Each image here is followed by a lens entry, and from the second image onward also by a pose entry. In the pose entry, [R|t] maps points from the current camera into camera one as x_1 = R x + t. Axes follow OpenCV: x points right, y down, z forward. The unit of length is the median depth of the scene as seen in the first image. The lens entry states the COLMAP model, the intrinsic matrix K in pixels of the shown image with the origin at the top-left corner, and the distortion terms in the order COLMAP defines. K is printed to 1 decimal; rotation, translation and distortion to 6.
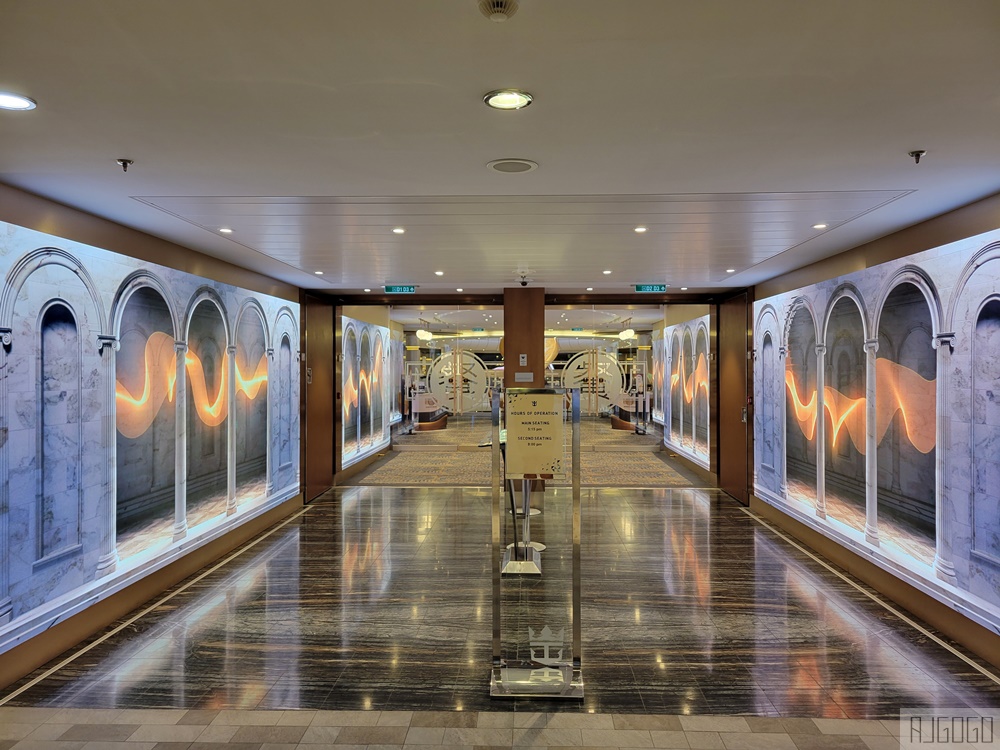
lens RADIAL K [[748.2, 0, 501.7], [0, 748.2, 370.3], [0, 0, 1]] dist [0.036219, -0.004140]
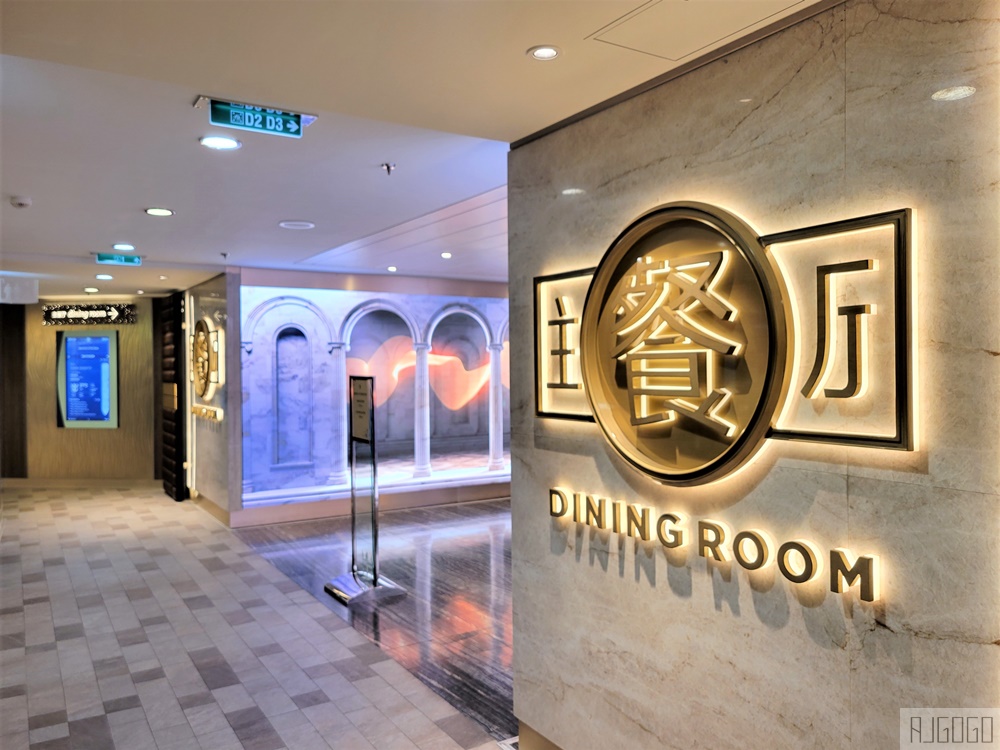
lens RADIAL K [[748.2, 0, 501.7], [0, 748.2, 370.3], [0, 0, 1]] dist [0.036219, -0.004140]
pose [[0.570036, -0.000010, -0.821620, 1.141029], [0.008165, 0.999951, 0.005653, 0.010932], [0.821579, -0.009931, 0.570008, 0.383900]]
